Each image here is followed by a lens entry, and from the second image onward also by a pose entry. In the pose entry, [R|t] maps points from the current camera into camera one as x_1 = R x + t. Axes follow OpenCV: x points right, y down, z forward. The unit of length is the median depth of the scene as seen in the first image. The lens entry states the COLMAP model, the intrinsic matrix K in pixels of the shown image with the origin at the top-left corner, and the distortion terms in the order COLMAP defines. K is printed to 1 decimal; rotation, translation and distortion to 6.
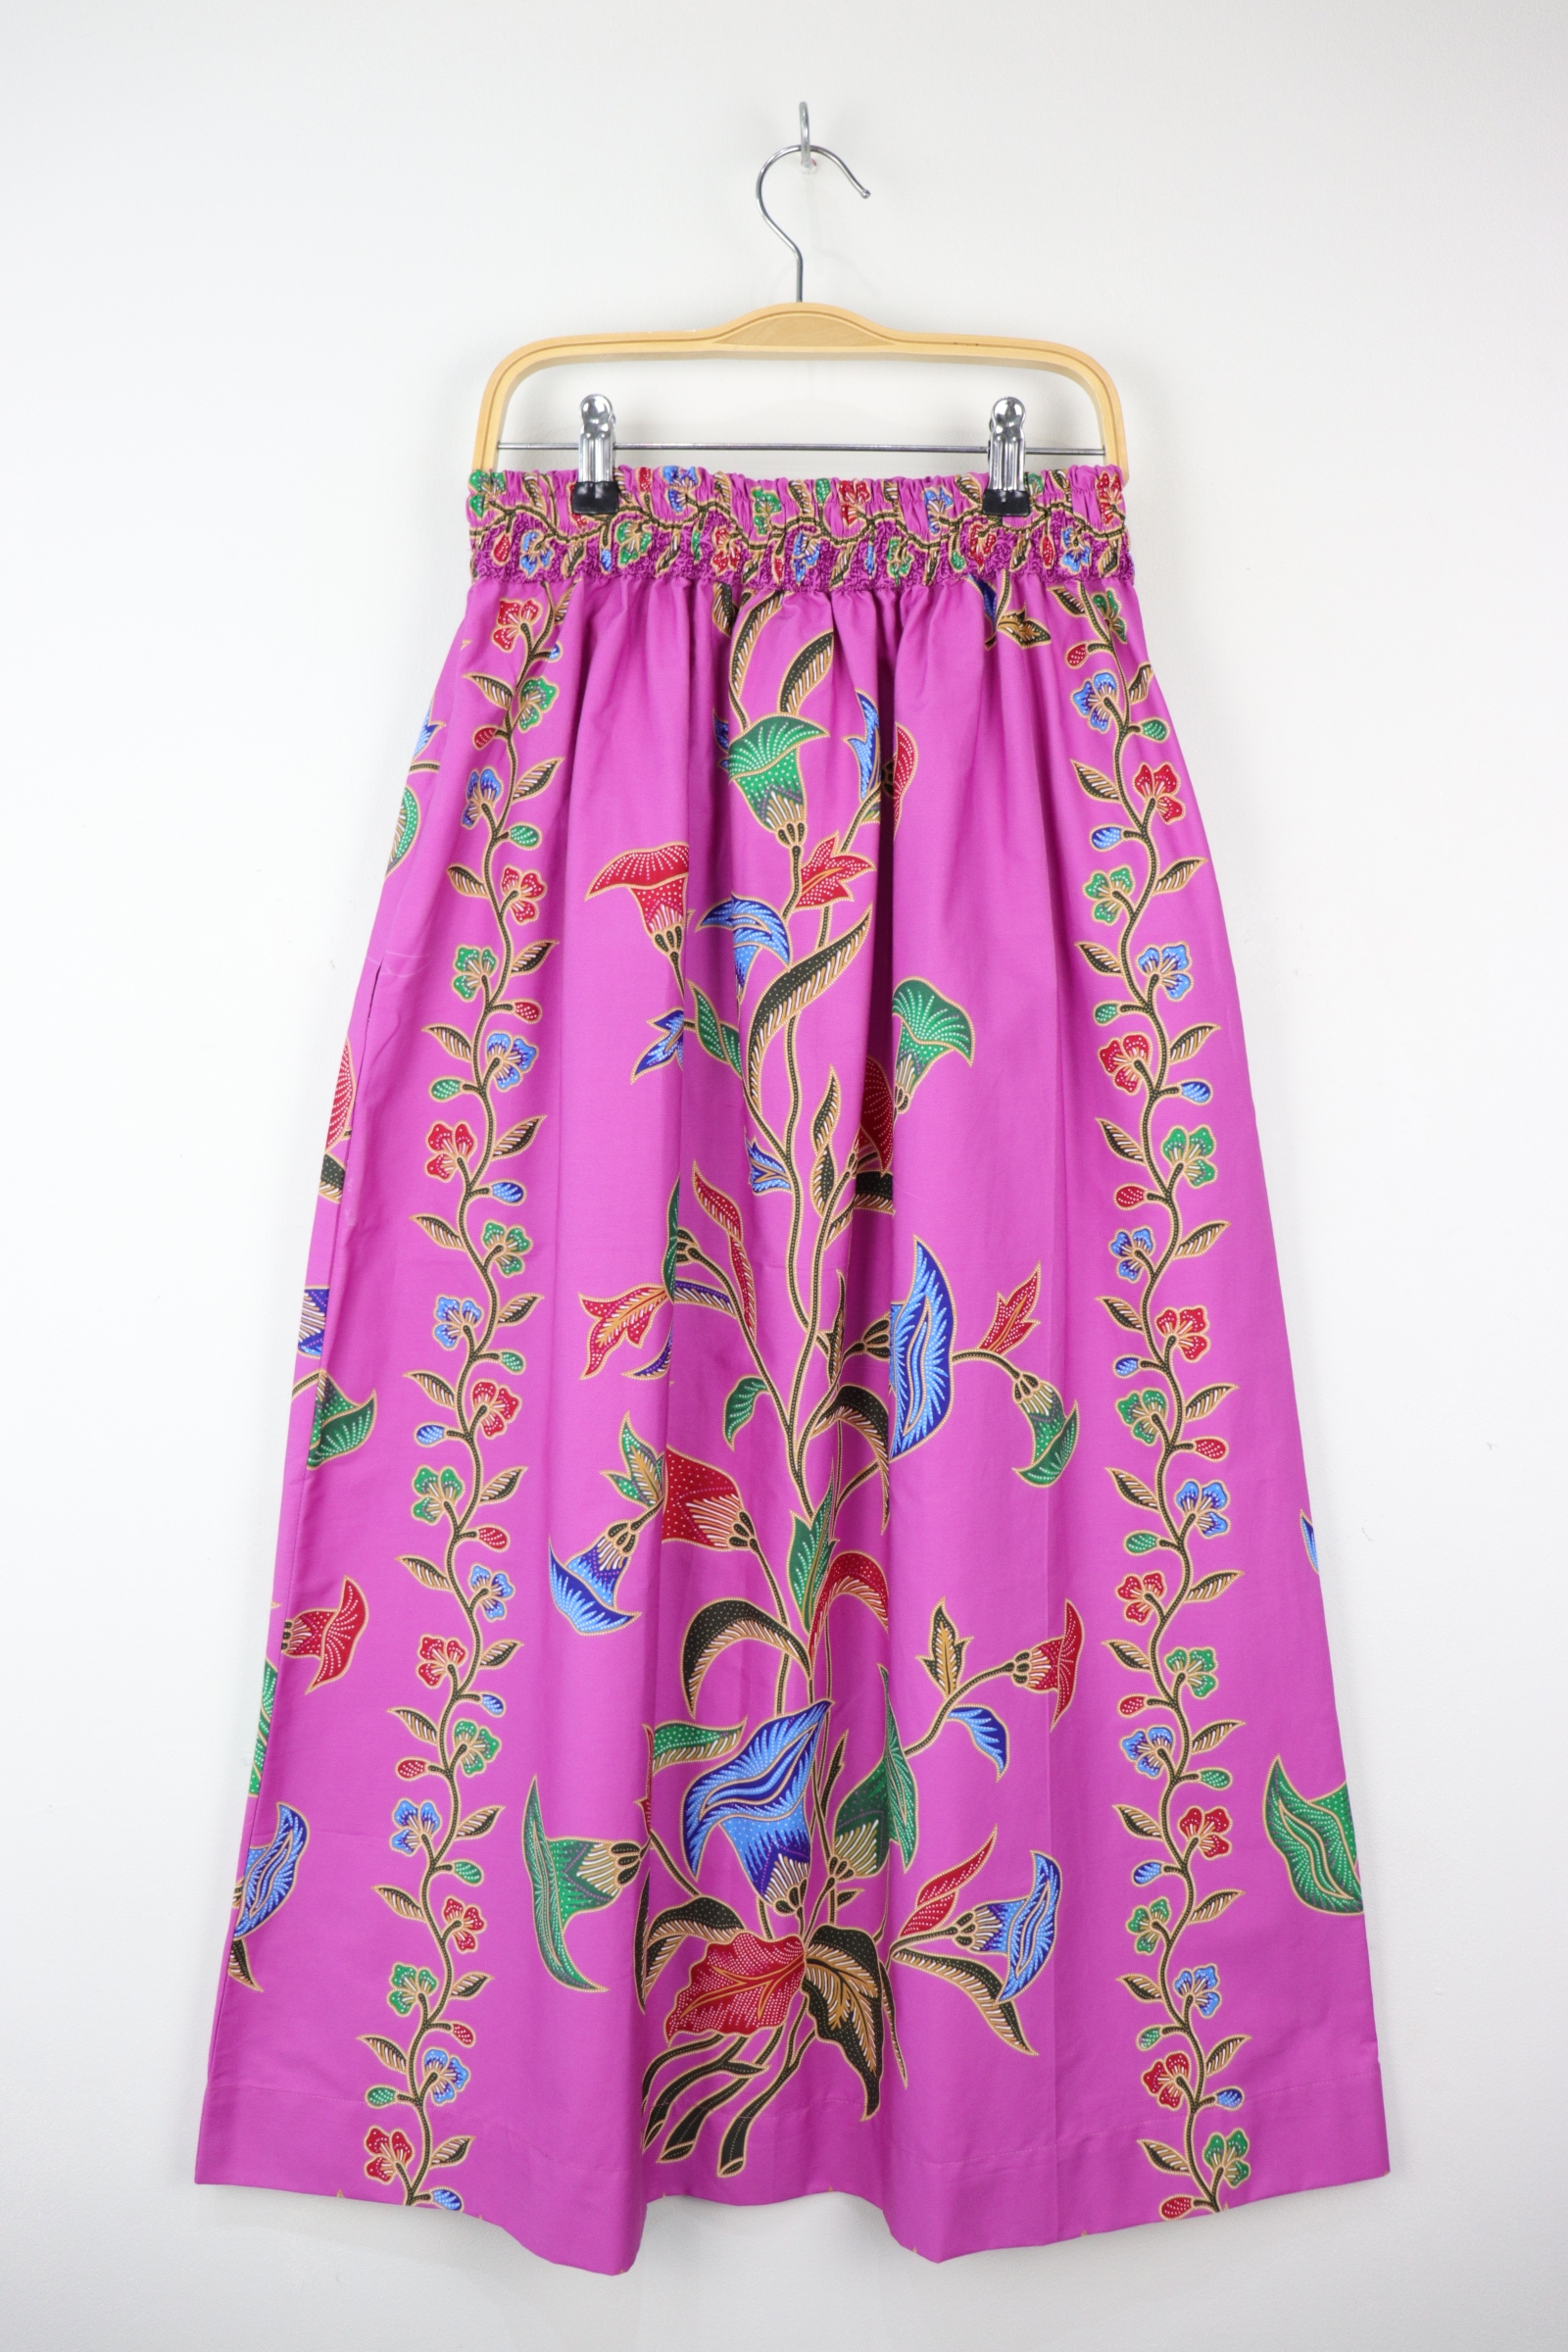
lens RADIAL K [[1964.0, 0, 773.8], [0, 1964.0, 1152.9], [0, 0, 1]] dist [-0.186586, 0.155808]
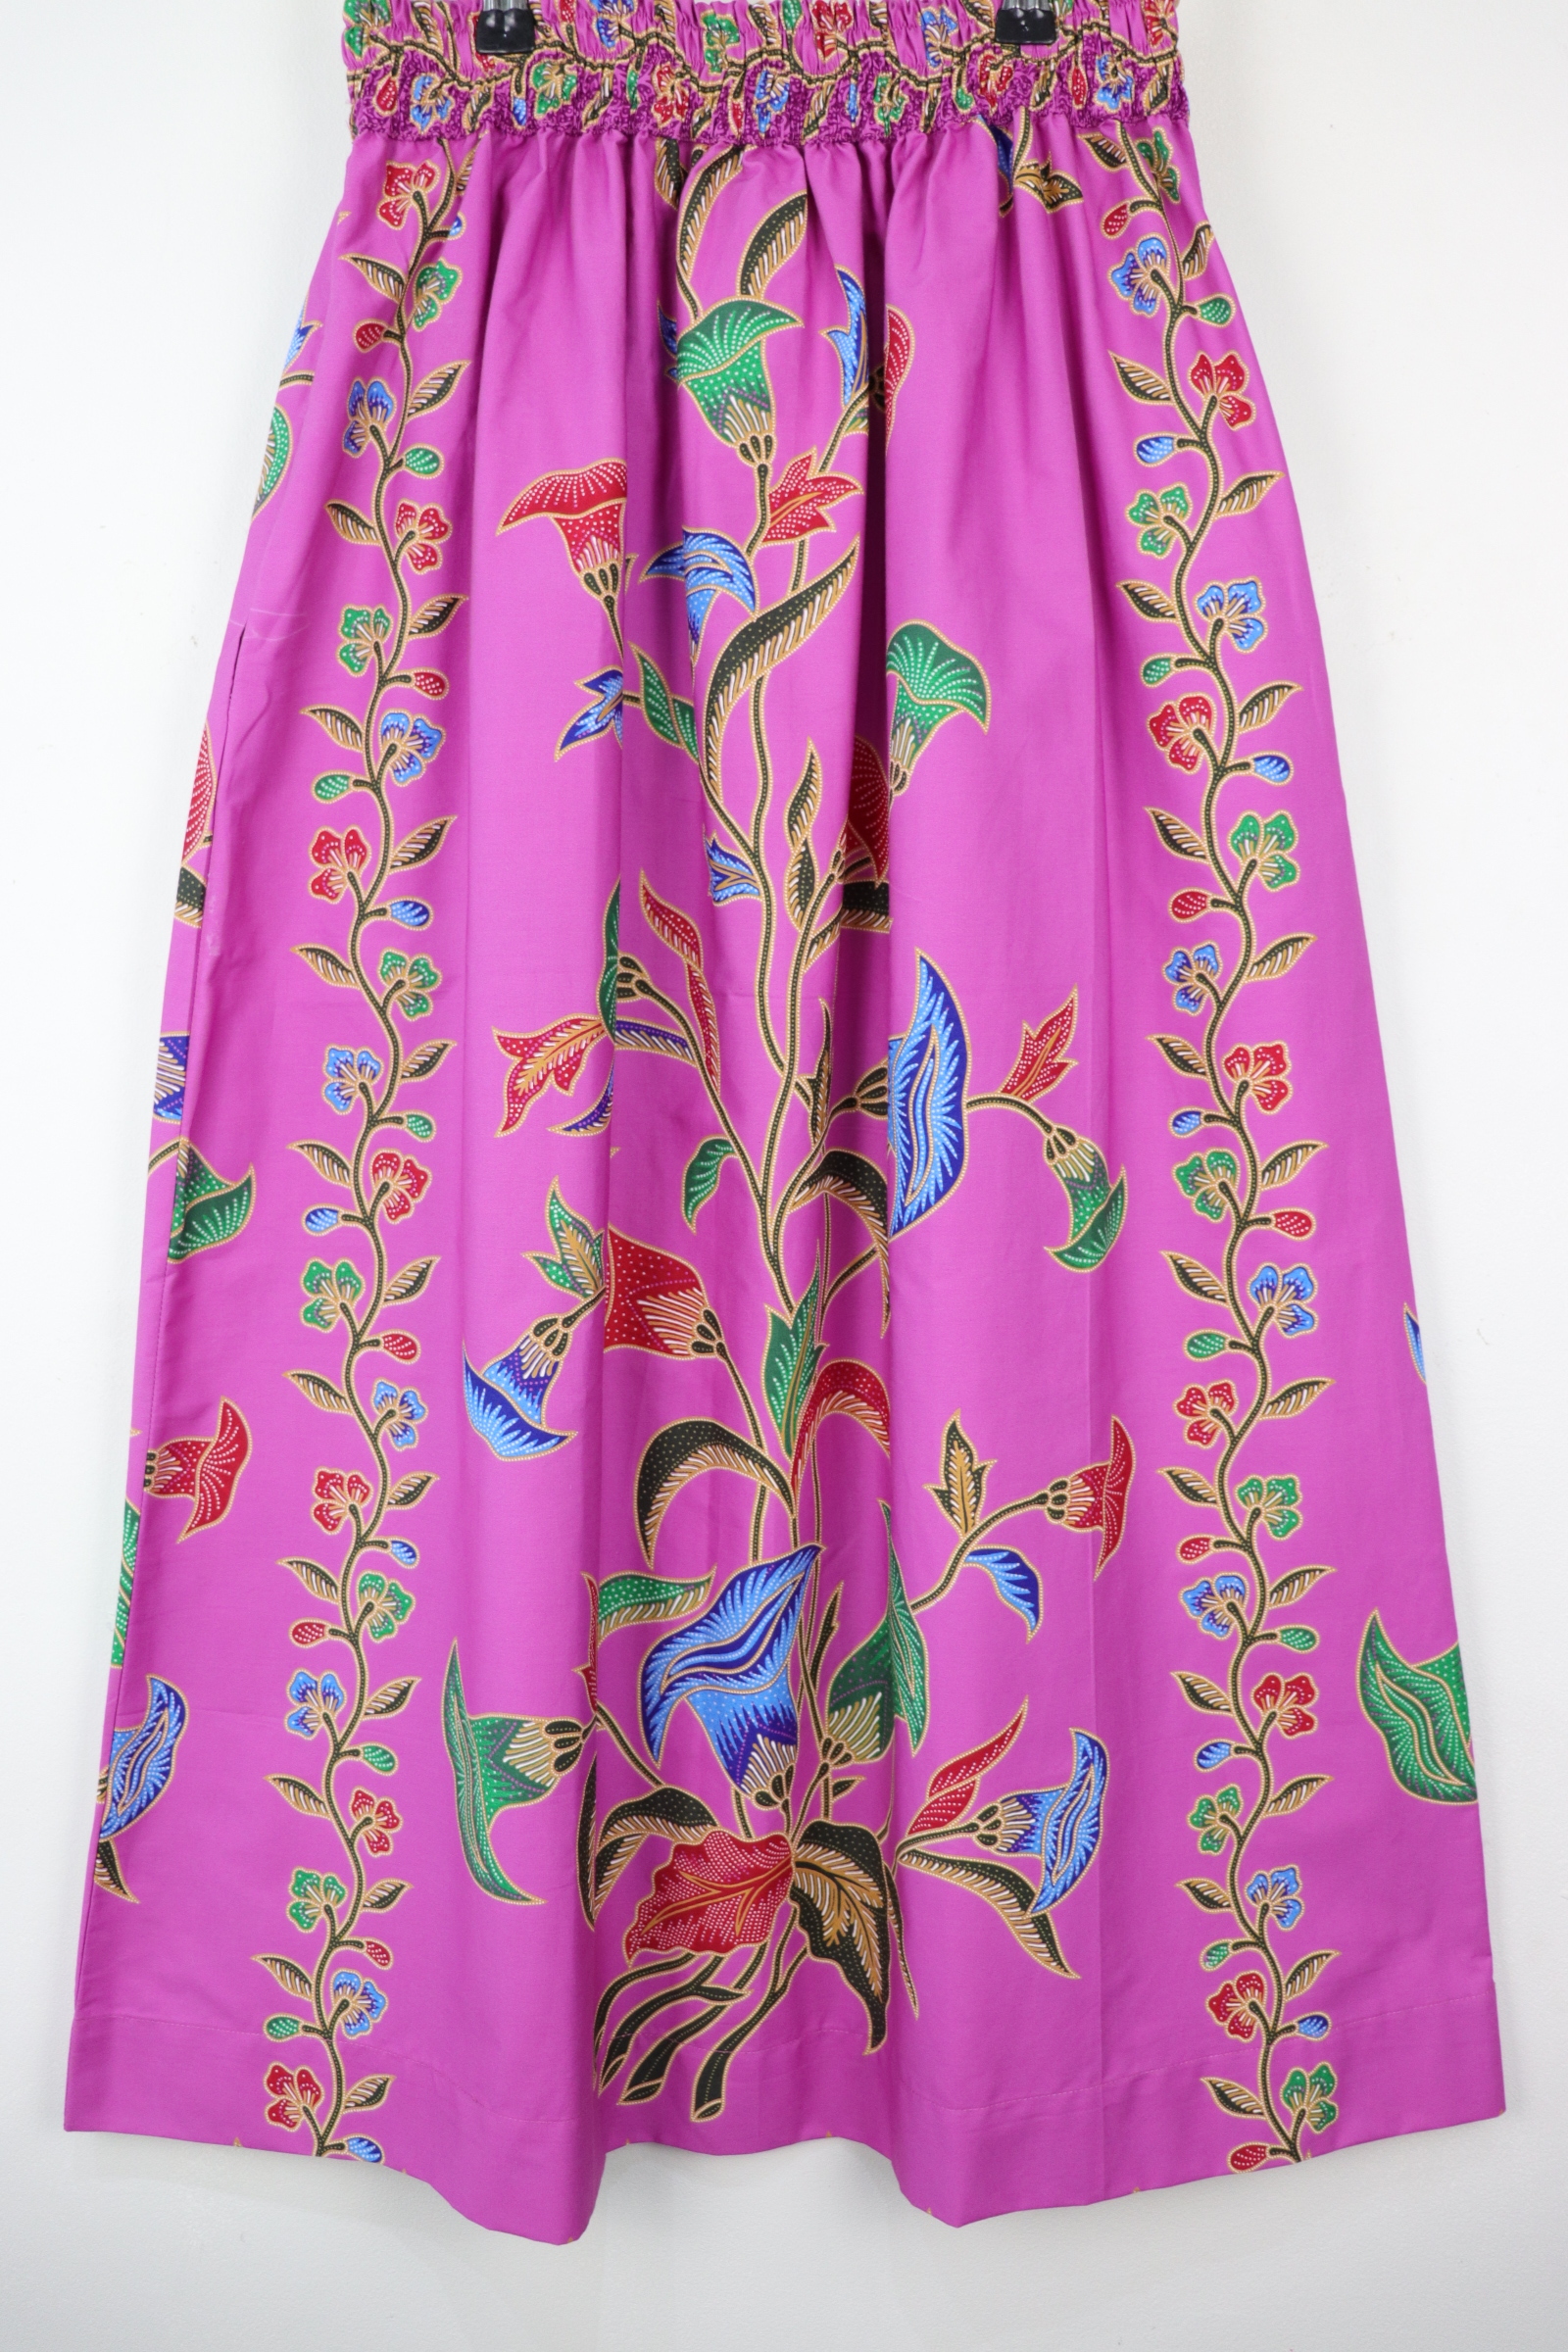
lens RADIAL K [[1964.0, 0, 790.9], [0, 1964.0, 1164.4], [0, 0, 1]] dist [-0.186586, 0.155808]
pose [[0.999906, -0.009910, -0.009500, 0.026836], [0.010440, 0.998294, 0.057445, 0.079720], [0.008915, -0.057538, 0.998303, 0.203022]]
